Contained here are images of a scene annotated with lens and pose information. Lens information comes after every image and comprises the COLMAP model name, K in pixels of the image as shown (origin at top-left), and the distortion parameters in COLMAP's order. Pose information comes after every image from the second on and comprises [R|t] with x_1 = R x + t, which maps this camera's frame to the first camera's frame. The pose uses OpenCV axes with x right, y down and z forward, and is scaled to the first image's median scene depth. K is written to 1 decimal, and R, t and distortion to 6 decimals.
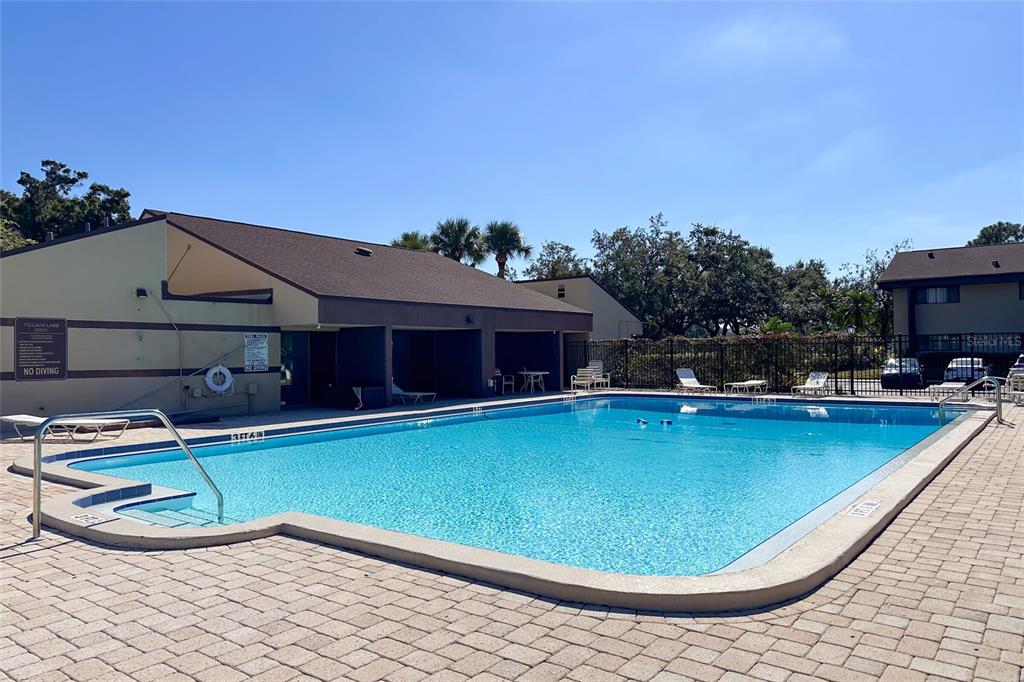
lens RADIAL K [[710.0, 0, 499.2], [0, 710.0, 325.1], [0, 0, 1]] dist [0.057753, -0.012791]
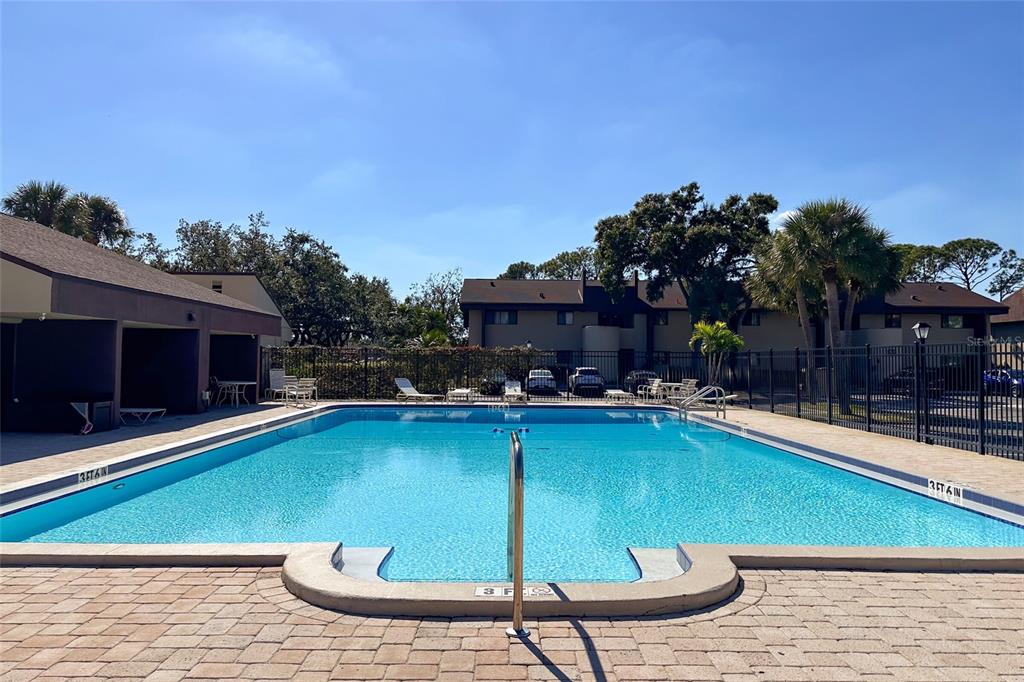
lens RADIAL K [[710.0, 0, 509.3], [0, 710.0, 352.4], [0, 0, 1]] dist [0.057753, -0.012791]
pose [[0.783389, 0.027487, 0.620924, -0.201868], [-0.044330, 0.998948, 0.011708, 0.004692], [-0.619949, -0.036698, 0.783783, 0.090449]]
